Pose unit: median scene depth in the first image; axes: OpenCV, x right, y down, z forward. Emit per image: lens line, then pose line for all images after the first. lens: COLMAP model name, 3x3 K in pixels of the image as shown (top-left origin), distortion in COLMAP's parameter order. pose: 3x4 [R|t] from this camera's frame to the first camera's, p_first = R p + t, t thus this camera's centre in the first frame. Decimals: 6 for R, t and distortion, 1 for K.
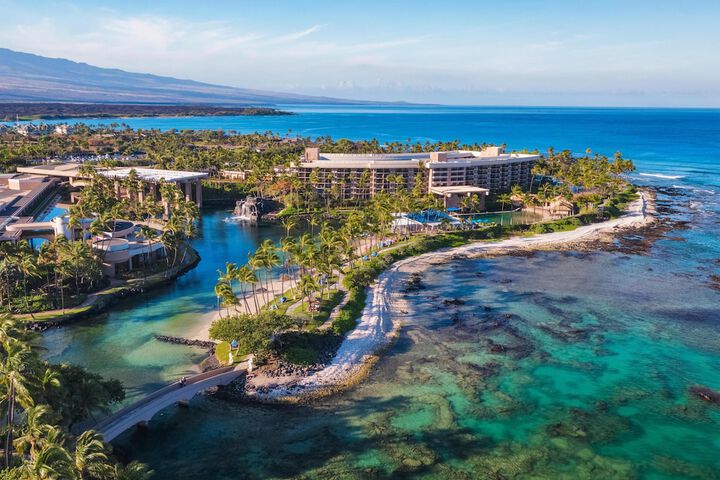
lens RADIAL K [[661.2, 0, 360.0], [0, 661.2, 240.0], [0, 0, 1]] dist [-0.002591, -0.003390]
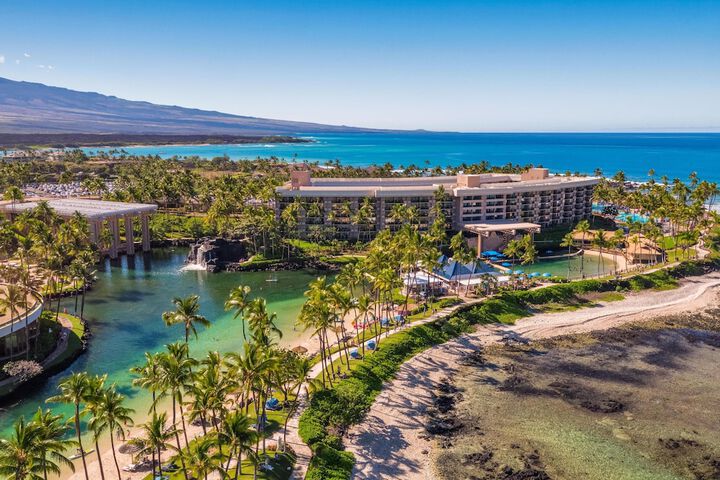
lens RADIAL K [[641.5, 0, 360.0], [0, 641.5, 240.0], [0, 0, 1]] dist [-0.000982, -0.000104]
pose [[0.999457, -0.005005, -0.032565, 0.019617], [0.003745, 0.999247, -0.038609, -0.031833], [0.032734, 0.038466, 0.998724, 0.275598]]
